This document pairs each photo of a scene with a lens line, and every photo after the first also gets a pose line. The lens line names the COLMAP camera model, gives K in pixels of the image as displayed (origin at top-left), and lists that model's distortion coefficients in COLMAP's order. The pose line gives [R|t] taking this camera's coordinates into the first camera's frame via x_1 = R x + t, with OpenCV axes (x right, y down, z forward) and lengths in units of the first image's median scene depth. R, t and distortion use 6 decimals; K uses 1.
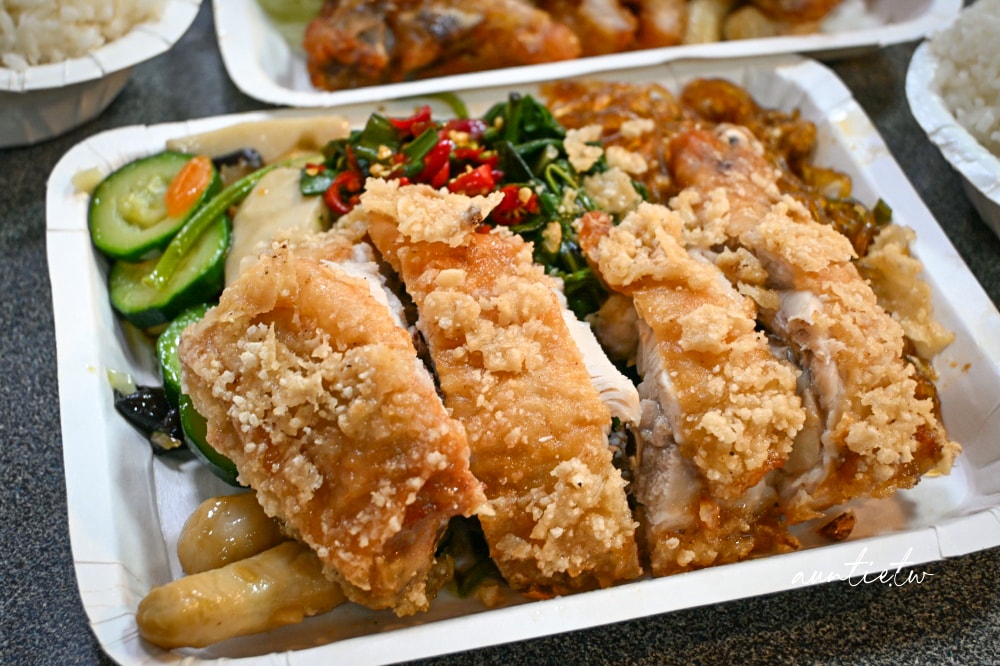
lens RADIAL K [[1708.2, 0, 500.0], [0, 1708.2, 333.0], [0, 0, 1]] dist [0.025225, -0.122832]
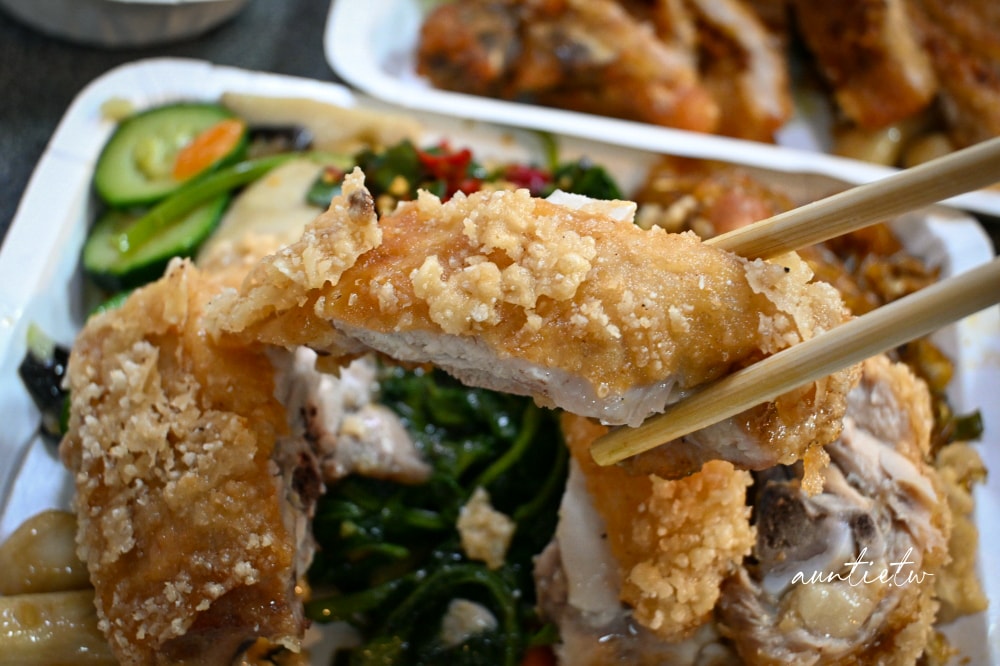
lens RADIAL K [[1708.2, 0, 500.0], [0, 1708.2, 333.0], [0, 0, 1]] dist [0.025225, -0.122832]
pose [[0.933408, 0.313101, -0.175265, 0.186807], [-0.305598, 0.949658, 0.068986, -0.131656], [0.188042, -0.010832, 0.982101, 0.188160]]
